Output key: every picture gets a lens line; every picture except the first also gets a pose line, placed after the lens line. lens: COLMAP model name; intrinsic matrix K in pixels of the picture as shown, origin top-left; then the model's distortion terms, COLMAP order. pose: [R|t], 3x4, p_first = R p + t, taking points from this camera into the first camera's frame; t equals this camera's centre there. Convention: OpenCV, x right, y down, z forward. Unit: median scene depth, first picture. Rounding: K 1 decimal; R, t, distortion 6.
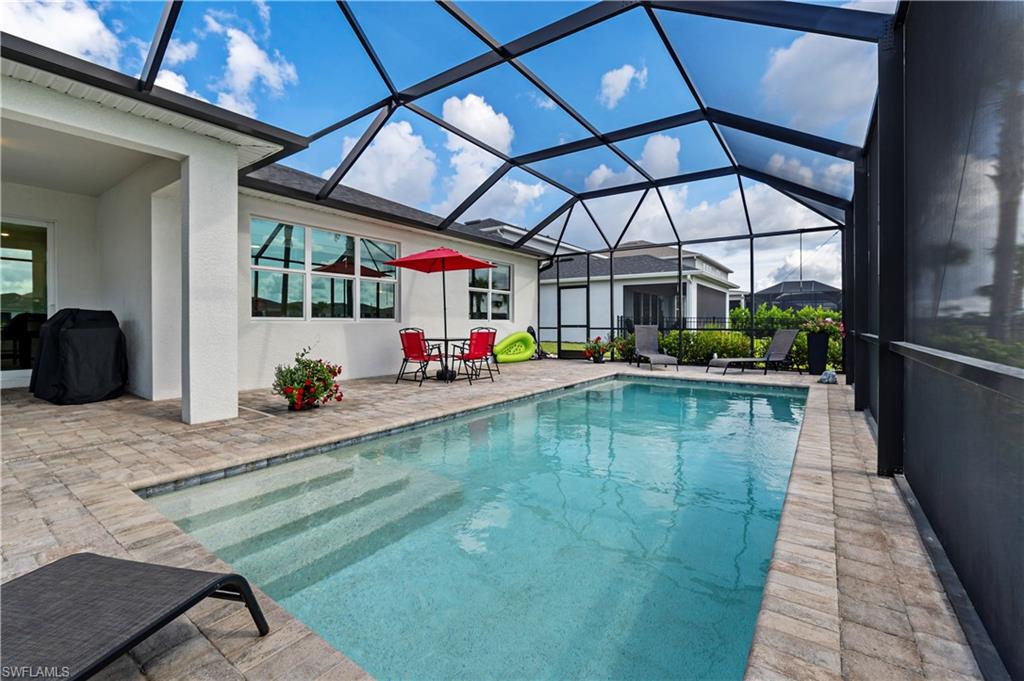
lens RADIAL K [[440.0, 0, 513.4], [0, 440.0, 333.3], [0, 0, 1]] dist [-0.006360, -0.000850]
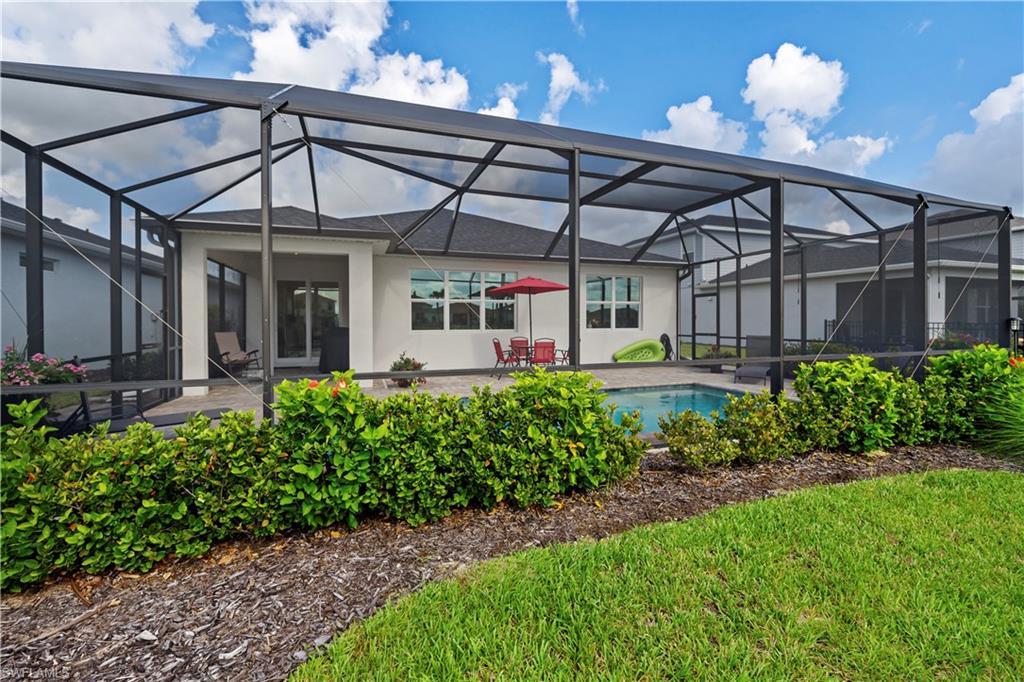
lens RADIAL K [[440.0, 0, 508.1], [0, 440.0, 333.8], [0, 0, 1]] dist [-0.006360, -0.000850]
pose [[0.811595, 0.011757, -0.584102, 0.363772], [-0.007804, 0.999926, 0.009283, -0.023574], [0.584168, -0.002975, 0.811627, -0.070978]]
